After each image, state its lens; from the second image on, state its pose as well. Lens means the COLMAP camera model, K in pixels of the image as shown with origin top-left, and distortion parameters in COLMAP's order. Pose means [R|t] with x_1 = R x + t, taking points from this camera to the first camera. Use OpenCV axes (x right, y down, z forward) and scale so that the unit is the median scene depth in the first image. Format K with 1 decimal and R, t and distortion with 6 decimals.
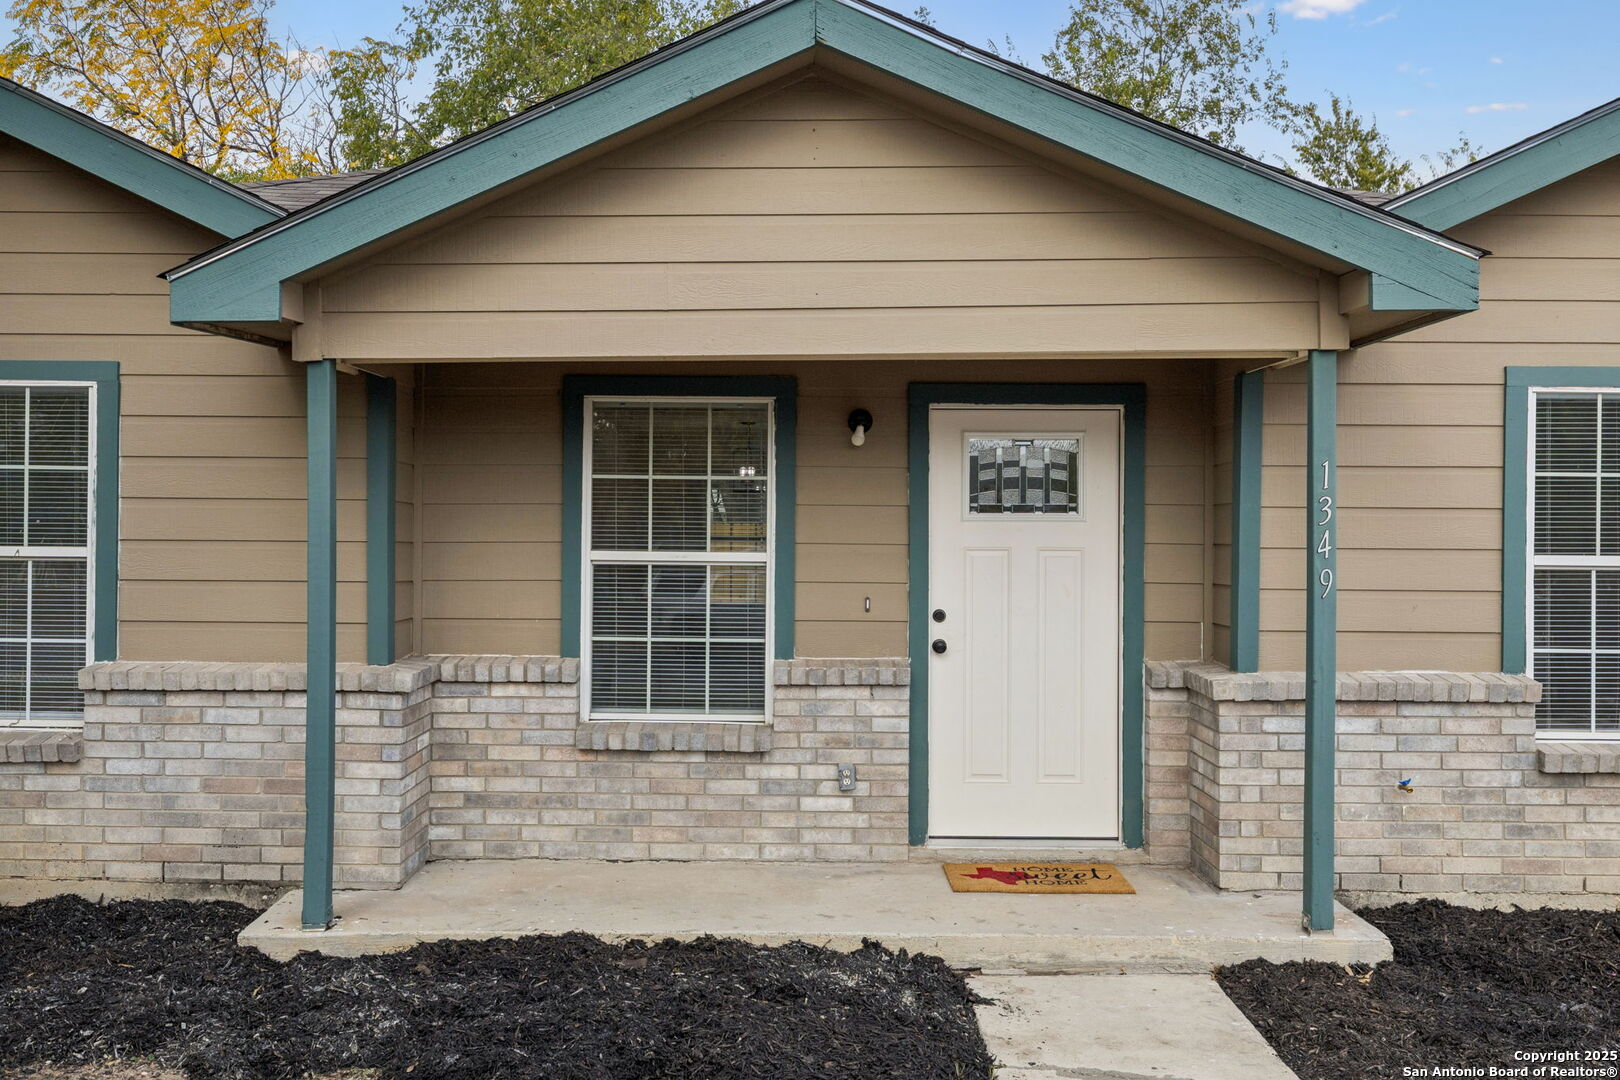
lens RADIAL K [[1403.3, 0, 781.8], [0, 1403.3, 515.7], [0, 0, 1]] dist [0.004756, 0.003103]
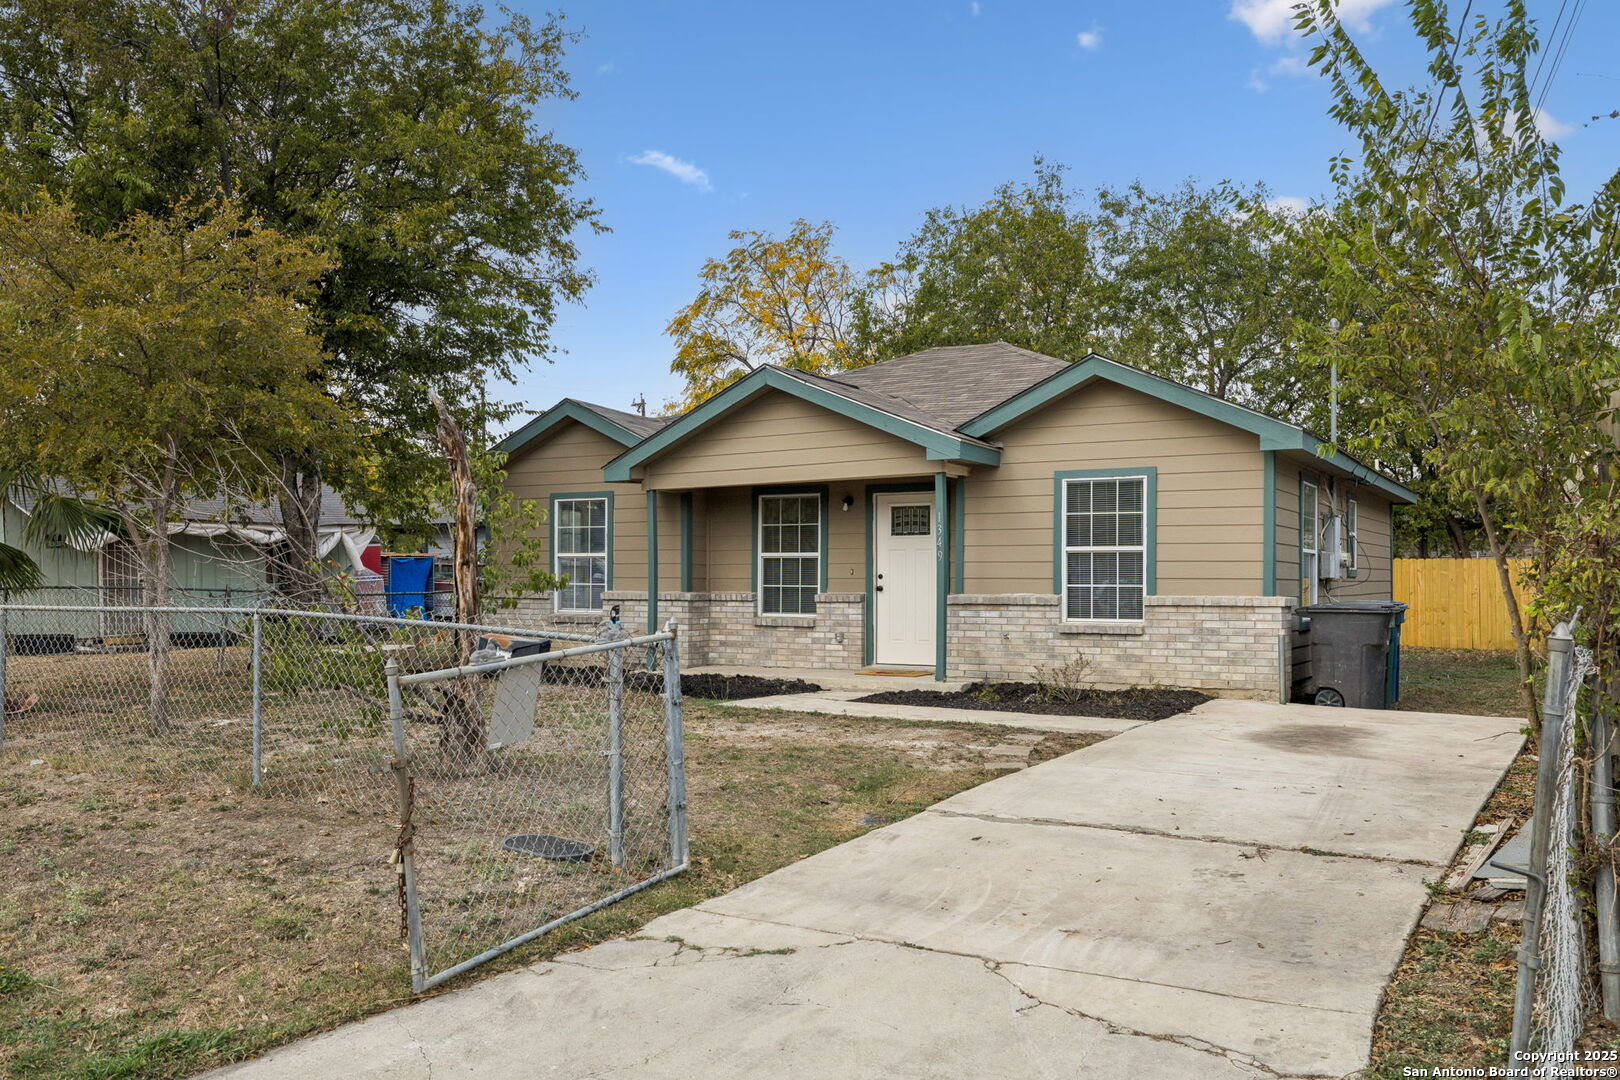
lens RADIAL K [[1270.0, 0, 783.2], [0, 1270.0, 600.7], [0, 0, 1]] dist [0.002508, -0.000922]
pose [[0.862984, 0.003549, -0.505218, 1.218821], [0.007533, 0.999774, 0.019891, 0.073627], [0.505174, -0.020972, 0.862763, -1.164733]]
